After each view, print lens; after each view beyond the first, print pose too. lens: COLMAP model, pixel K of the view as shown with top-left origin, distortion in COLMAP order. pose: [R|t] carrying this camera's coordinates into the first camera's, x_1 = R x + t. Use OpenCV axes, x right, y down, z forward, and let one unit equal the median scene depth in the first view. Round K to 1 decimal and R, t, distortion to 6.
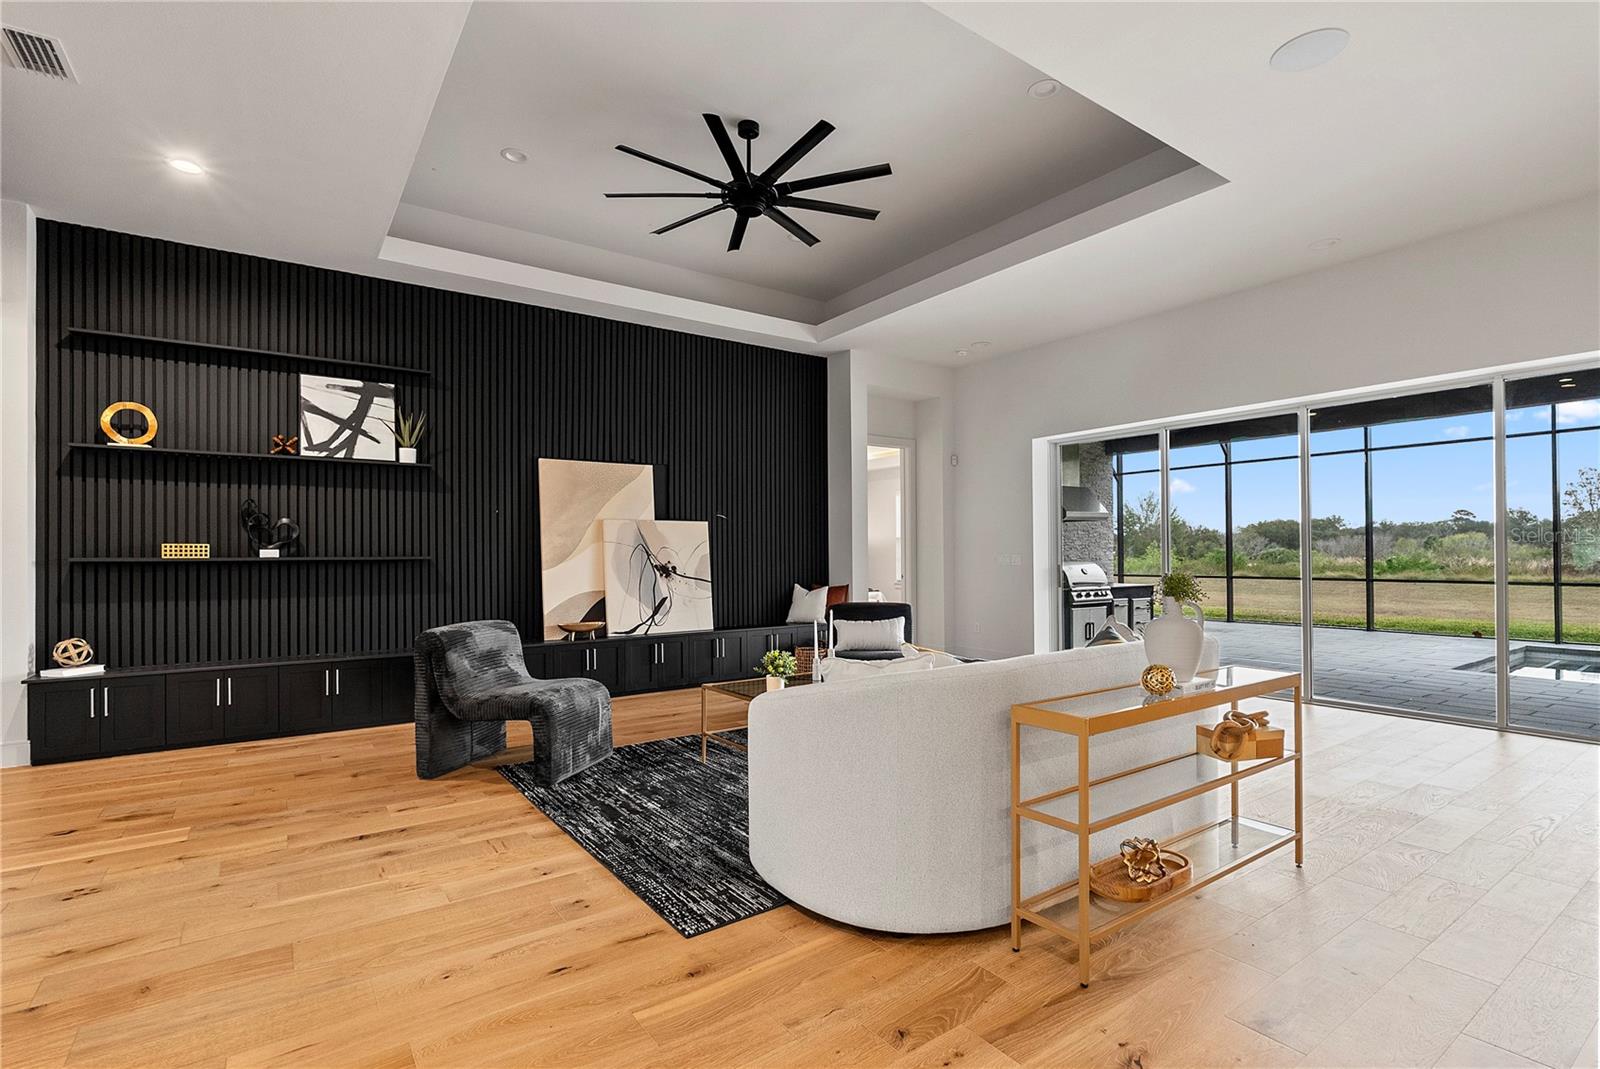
lens RADIAL K [[743.3, 0, 793.0], [0, 743.3, 549.6], [0, 0, 1]] dist [0.000525, -0.000080]
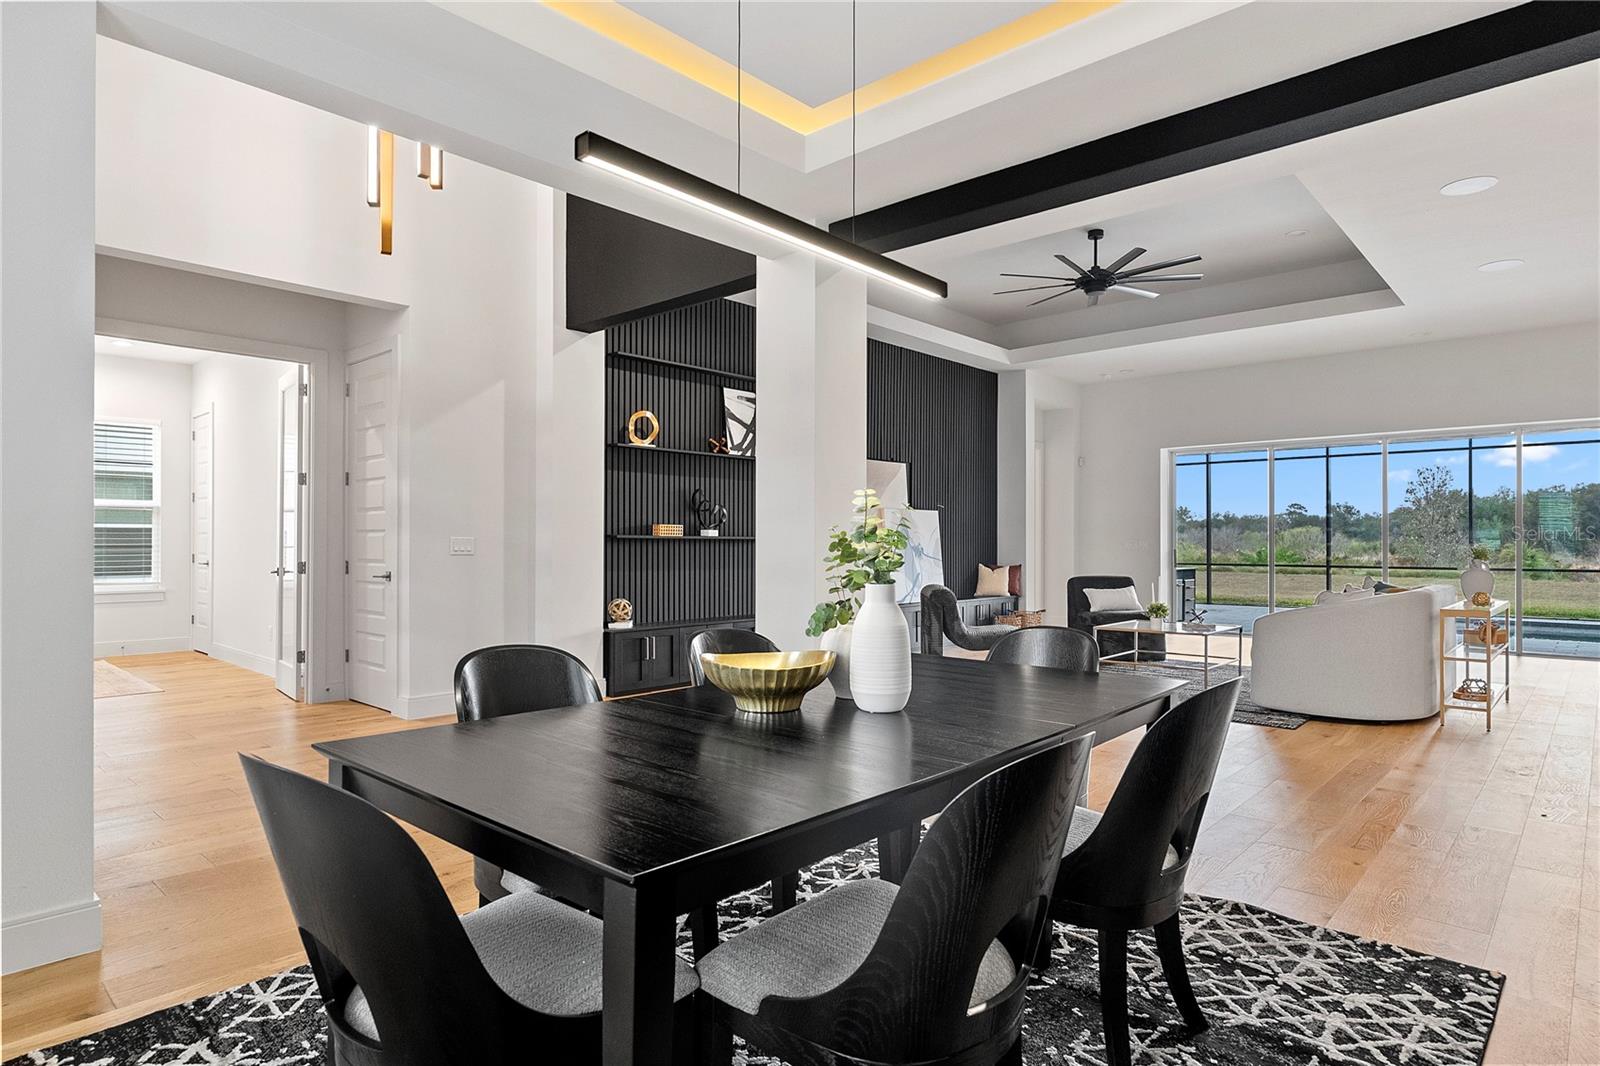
lens RADIAL K [[902.6, 0, 802.2], [0, 902.6, 539.6], [0, 0, 1]] dist [-0.000575, -0.000492]
pose [[0.973250, 0.006837, 0.229648, -0.835180], [-0.006758, 0.999977, -0.001133, 0.015012], [-0.229650, -0.000449, 0.973273, -0.457485]]
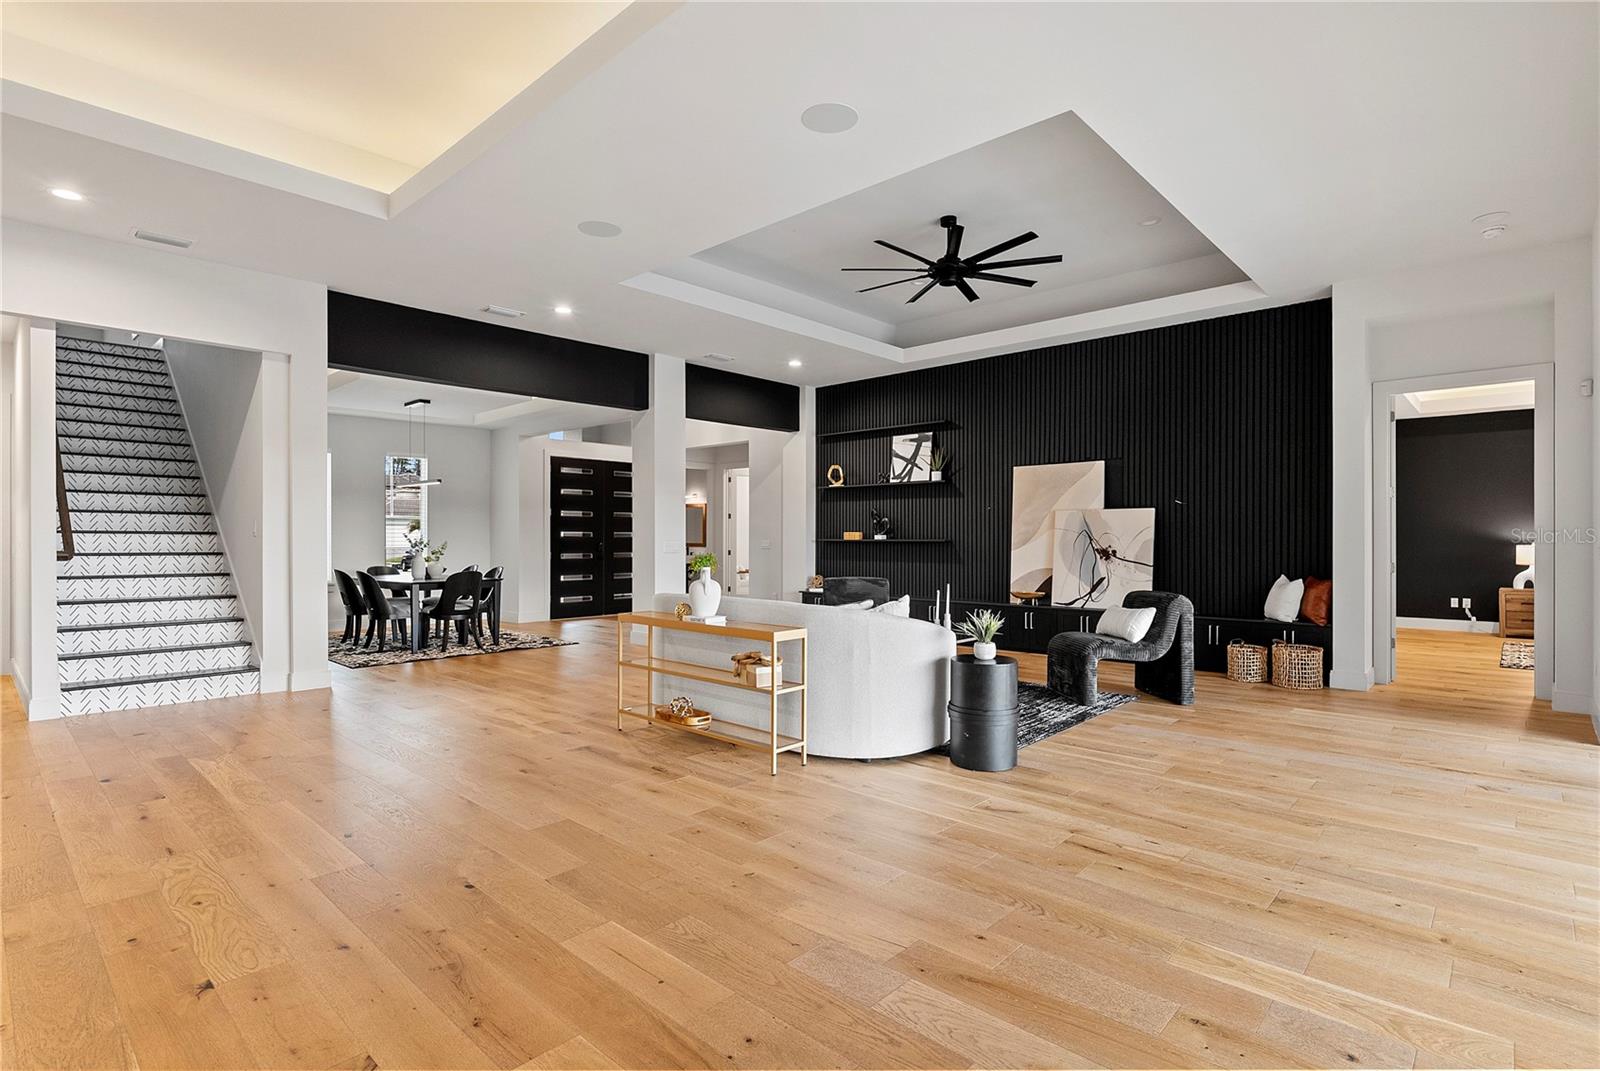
lens RADIAL K [[784.6, 0, 802.5], [0, 784.6, 538.8], [0, 0, 1]] dist [0.000267, 0.000348]
pose [[0.223076, 0.005708, -0.974784, 1.067362], [0.002347, 0.999977, 0.006392, -0.003489], [0.974798, -0.003713, 0.223058, 0.351661]]
